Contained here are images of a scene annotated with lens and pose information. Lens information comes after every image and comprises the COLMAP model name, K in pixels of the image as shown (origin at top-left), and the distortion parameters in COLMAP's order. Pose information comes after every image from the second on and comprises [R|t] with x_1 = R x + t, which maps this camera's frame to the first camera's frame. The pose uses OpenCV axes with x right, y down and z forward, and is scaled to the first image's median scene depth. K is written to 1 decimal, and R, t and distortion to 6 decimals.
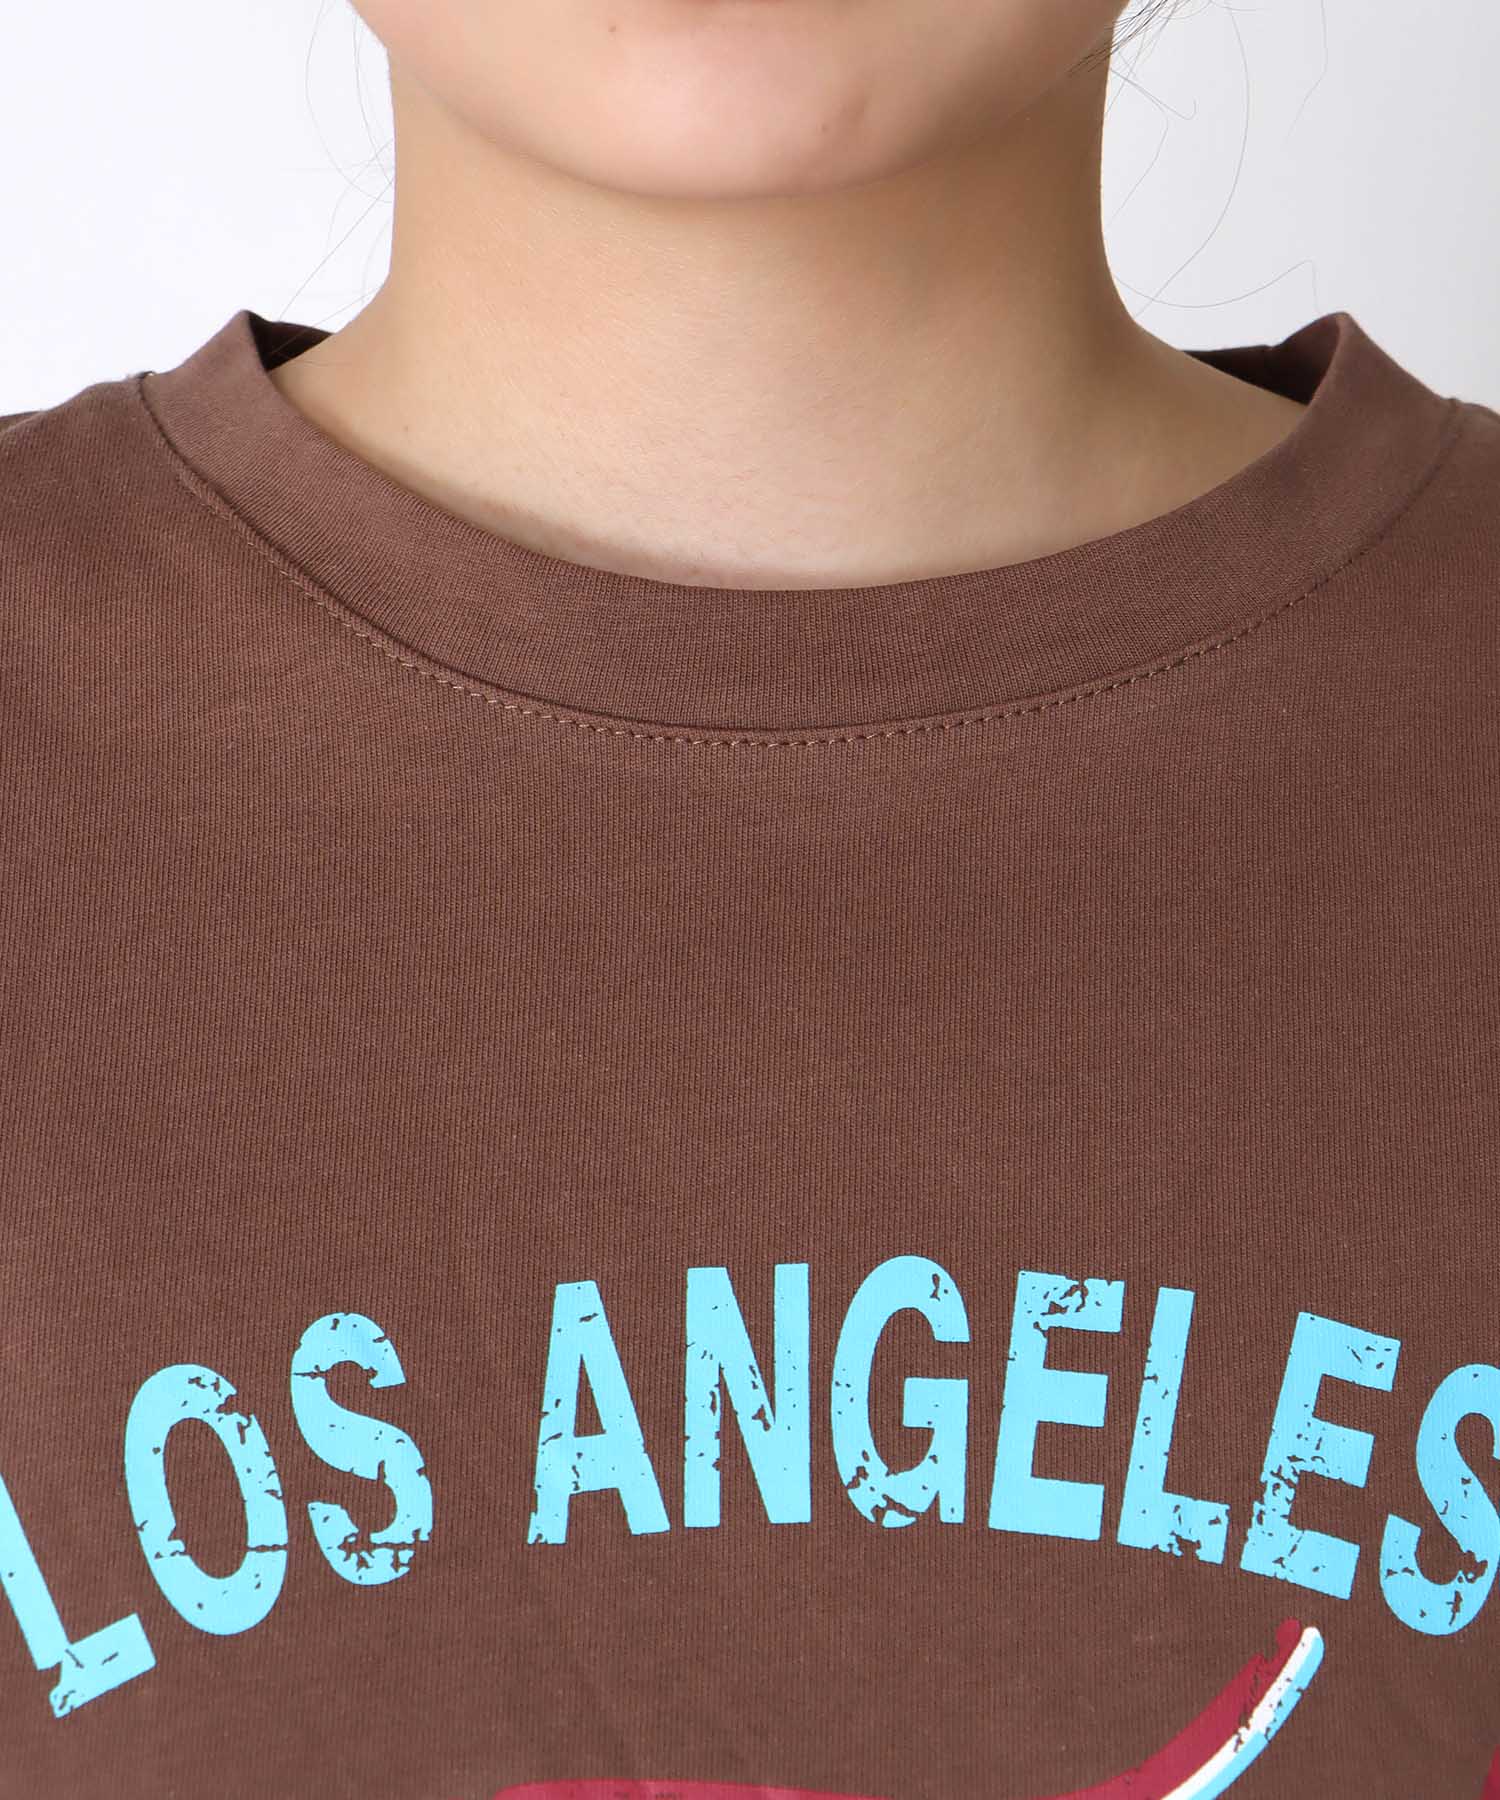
lens RADIAL K [[3599.1, 0, 751.9], [0, 3599.1, 900.4], [0, 0, 1]] dist [0.063880, 0.000000]
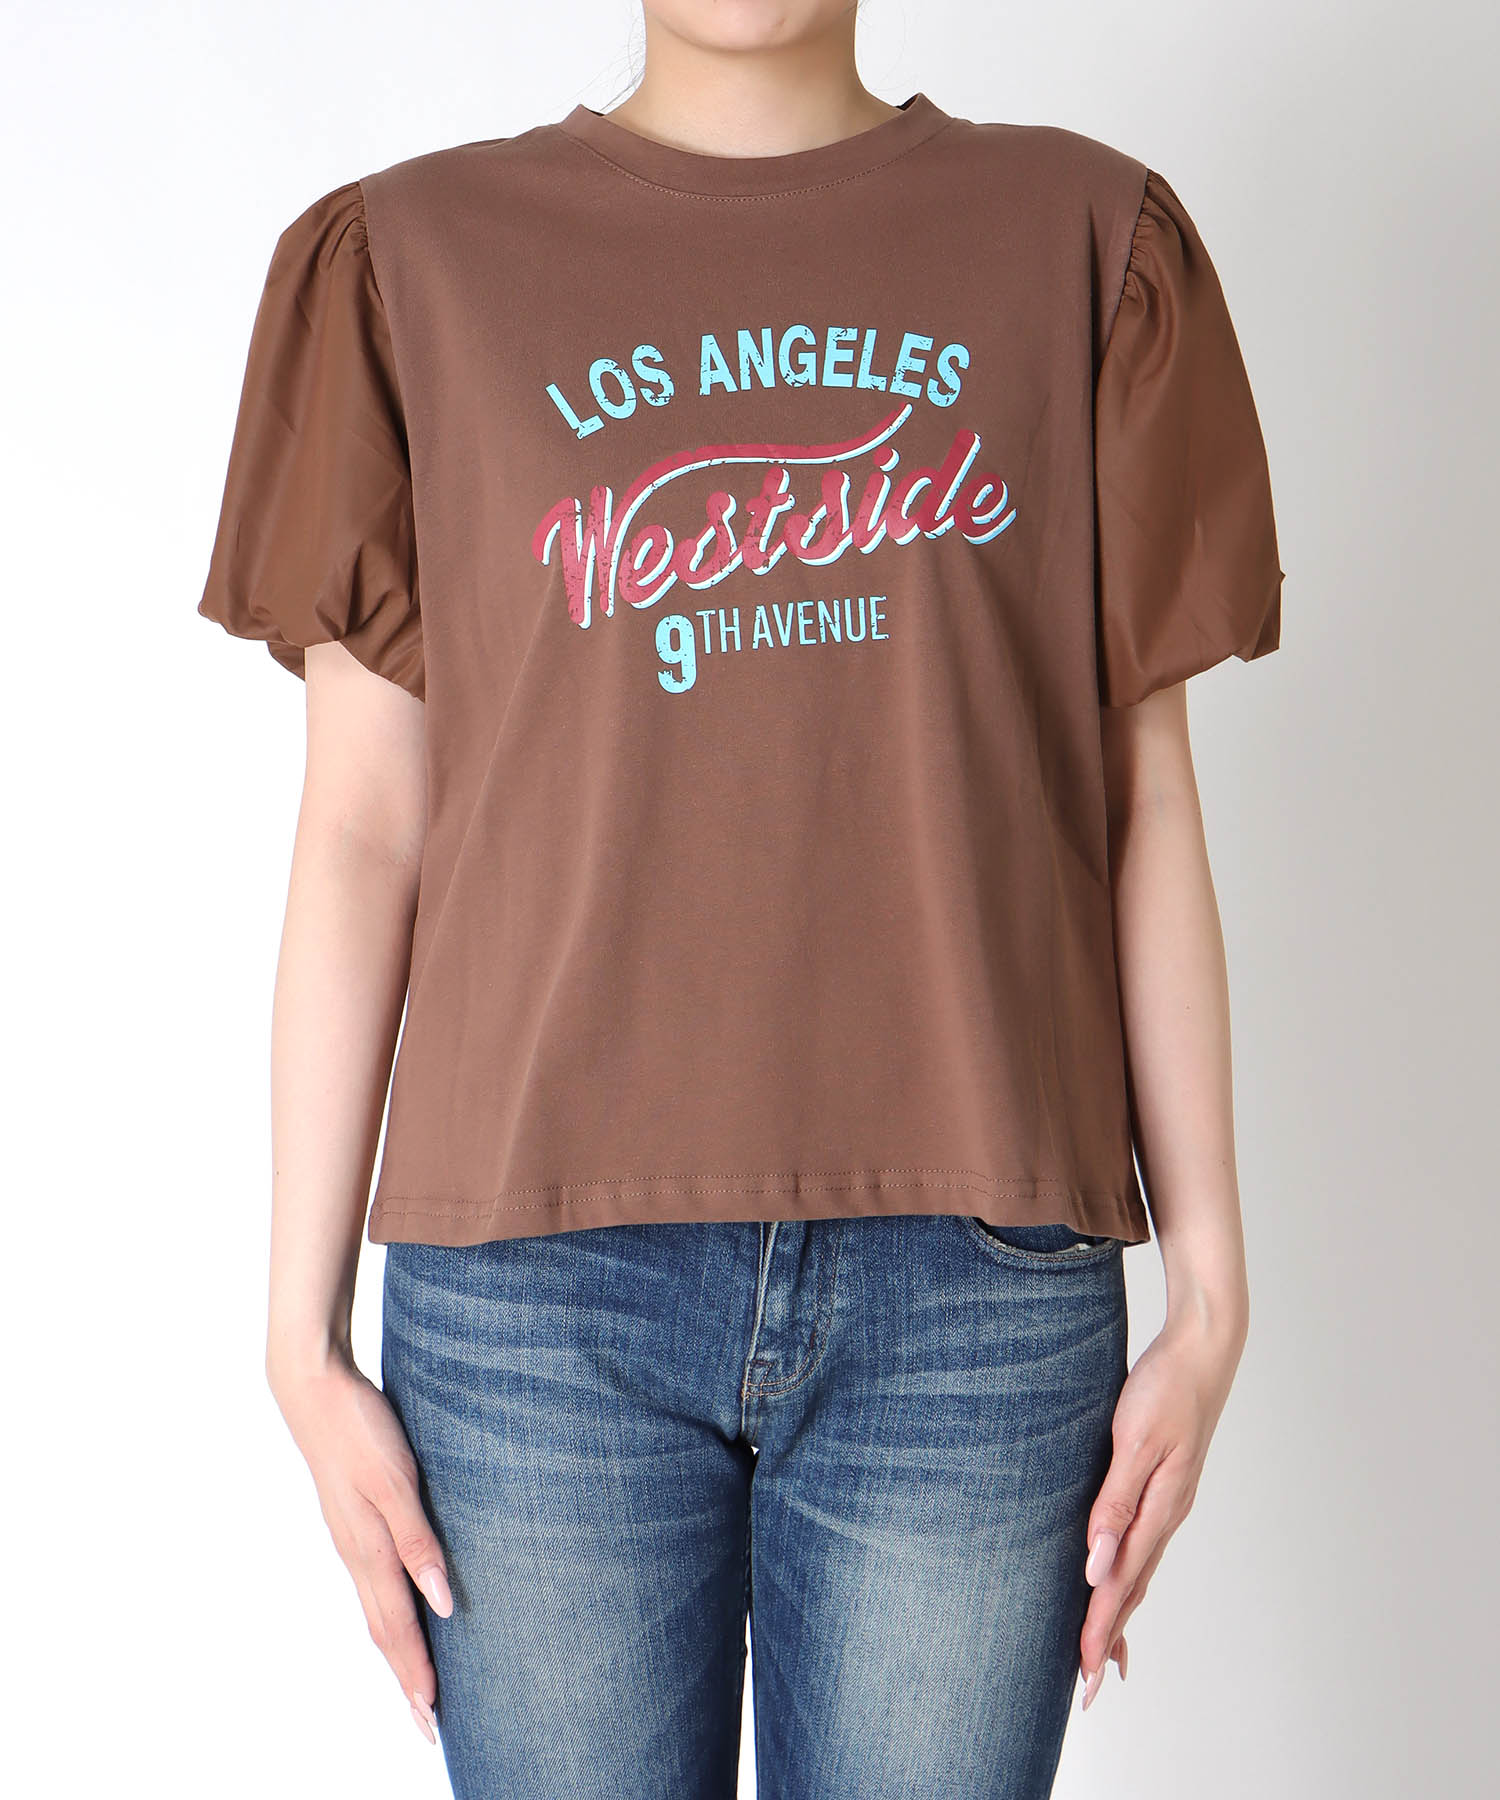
lens RADIAL K [[4308.7, 0, 749.2], [0, 4308.7, 899.9], [0, 0, 1]] dist [-0.042657, 0.000000]
pose [[0.998576, -0.051152, 0.015132, -0.104181], [0.052208, 0.995387, -0.080494, 1.050994], [-0.010945, 0.081169, 0.996640, -3.376182]]
